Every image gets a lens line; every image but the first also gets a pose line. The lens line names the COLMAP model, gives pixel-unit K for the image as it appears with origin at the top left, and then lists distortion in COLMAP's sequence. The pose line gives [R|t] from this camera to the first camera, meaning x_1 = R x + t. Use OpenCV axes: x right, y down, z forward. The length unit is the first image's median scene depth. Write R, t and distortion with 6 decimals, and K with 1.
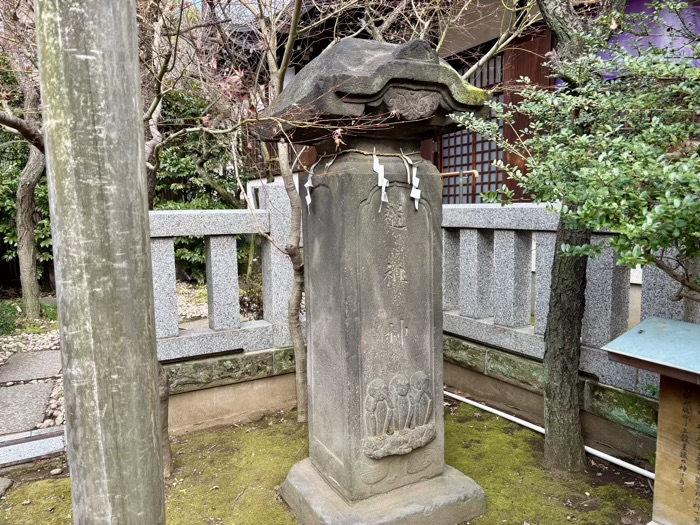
lens RADIAL K [[528.8, 0, 348.6], [0, 528.8, 263.9], [0, 0, 1]] dist [0.058861, -0.056060]
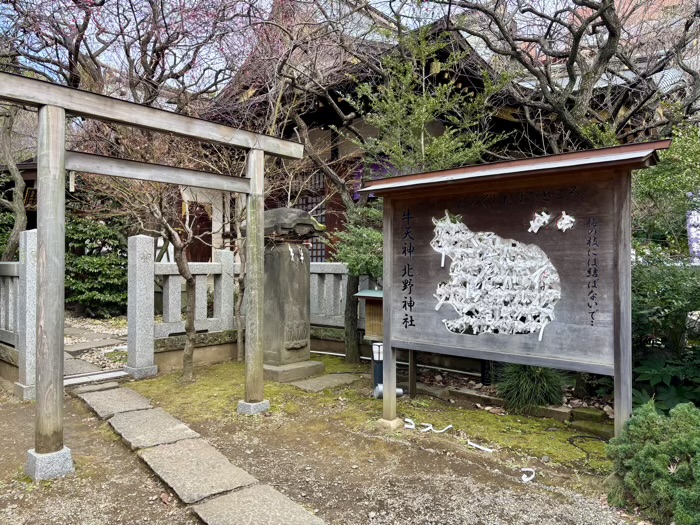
lens RADIAL K [[528.8, 0, 351.2], [0, 528.8, 260.9], [0, 0, 1]] dist [0.058861, -0.056060]
pose [[0.942765, 0.024749, 0.332538, -0.591430], [0.014359, 0.993304, -0.114636, 0.221978], [-0.333148, 0.112850, 0.936097, -1.840765]]
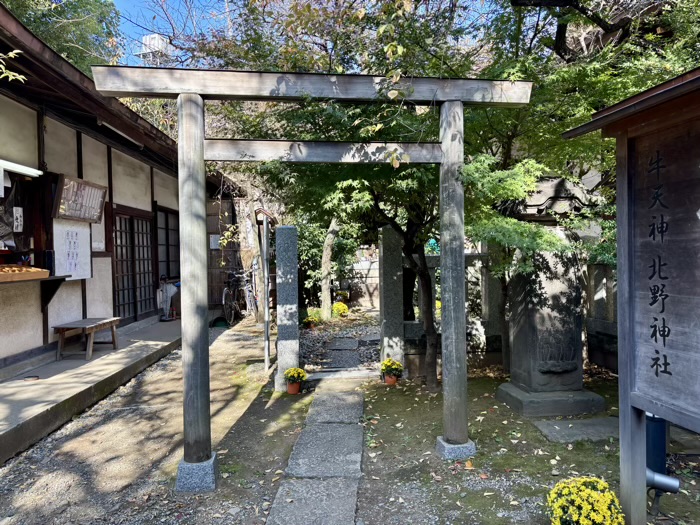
lens RADIAL K [[528.8, 0, 351.1], [0, 528.8, 260.3], [0, 0, 1]] dist [0.058861, -0.056060]
pose [[0.933835, 0.008260, -0.357608, 0.090136], [-0.040311, 0.995795, -0.082264, 0.128807], [0.355425, 0.091237, 0.930241, -1.246919]]
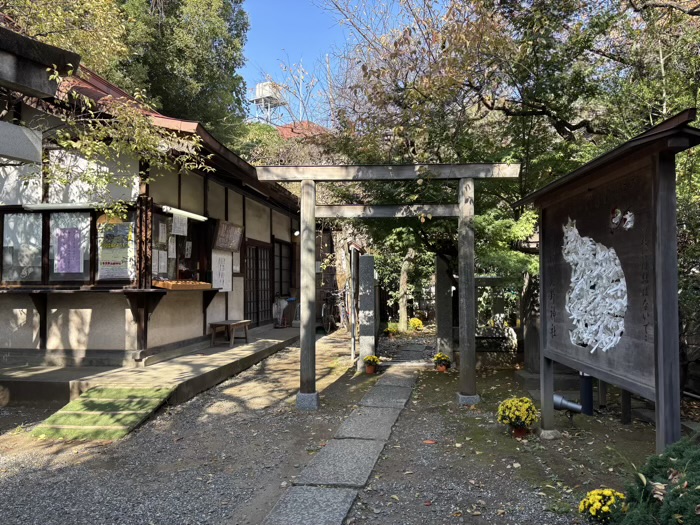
lens RADIAL K [[528.8, 0, 351.8], [0, 528.8, 265.7], [0, 0, 1]] dist [0.058861, -0.056060]
pose [[0.854587, 0.001560, -0.519305, 0.682511], [-0.071759, 0.990757, -0.115114, 0.263897], [0.514326, 0.135639, 0.846800, -2.117207]]
